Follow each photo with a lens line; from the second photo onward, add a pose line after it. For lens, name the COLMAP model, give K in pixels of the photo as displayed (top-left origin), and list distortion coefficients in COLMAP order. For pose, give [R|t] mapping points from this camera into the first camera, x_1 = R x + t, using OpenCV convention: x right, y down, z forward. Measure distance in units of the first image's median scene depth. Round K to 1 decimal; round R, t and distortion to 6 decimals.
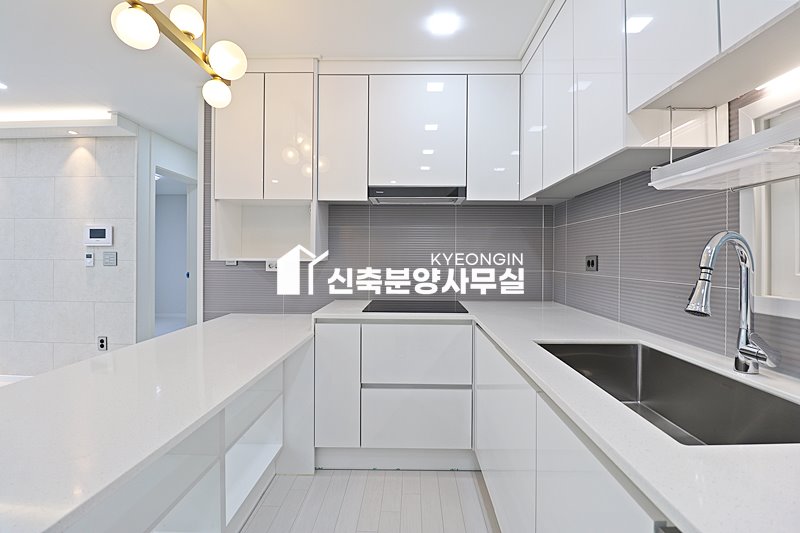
lens RADIAL K [[371.9, 0, 406.4], [0, 371.9, 260.0], [0, 0, 1]] dist [-0.001074, -0.013337]
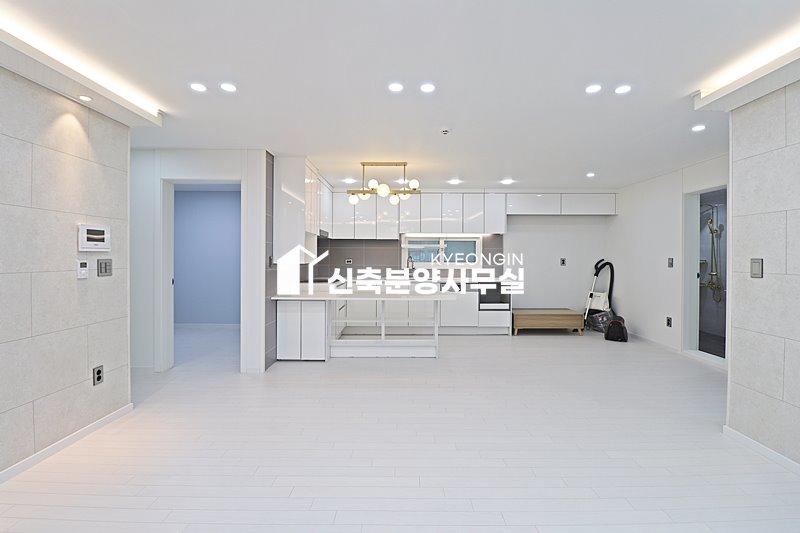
lens RADIAL K [[371.9, 0, 403.3], [0, 371.9, 260.4], [0, 0, 1]] dist [-0.001074, -0.013337]
pose [[-0.022249, -0.015768, 0.999628, -2.033831], [0.000826, 0.999875, 0.015790, -0.038969], [-0.999752, 0.001177, -0.022233, 0.459522]]
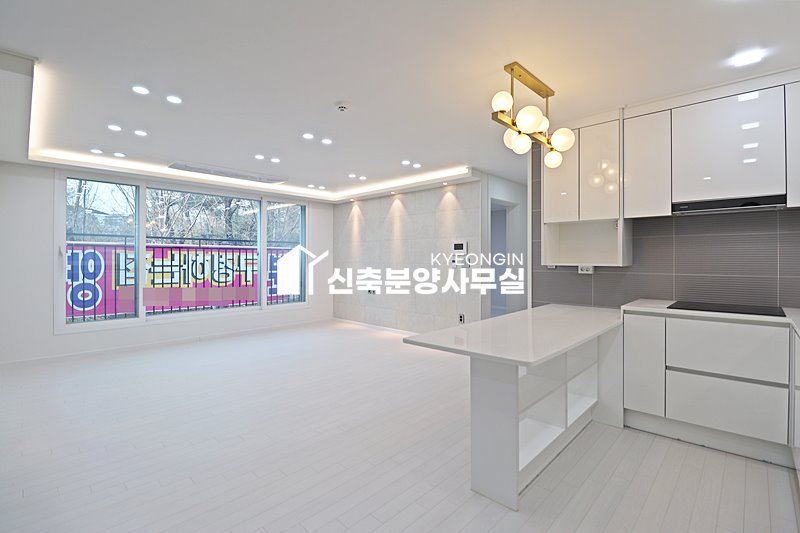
lens RADIAL K [[371.9, 0, 403.9], [0, 371.9, 258.4], [0, 0, 1]] dist [-0.001074, -0.013337]
pose [[0.739103, -0.007367, -0.673552, 0.049768], [0.002000, 0.999960, -0.008742, -0.011846], [0.673589, 0.005114, 0.739088, -0.375707]]
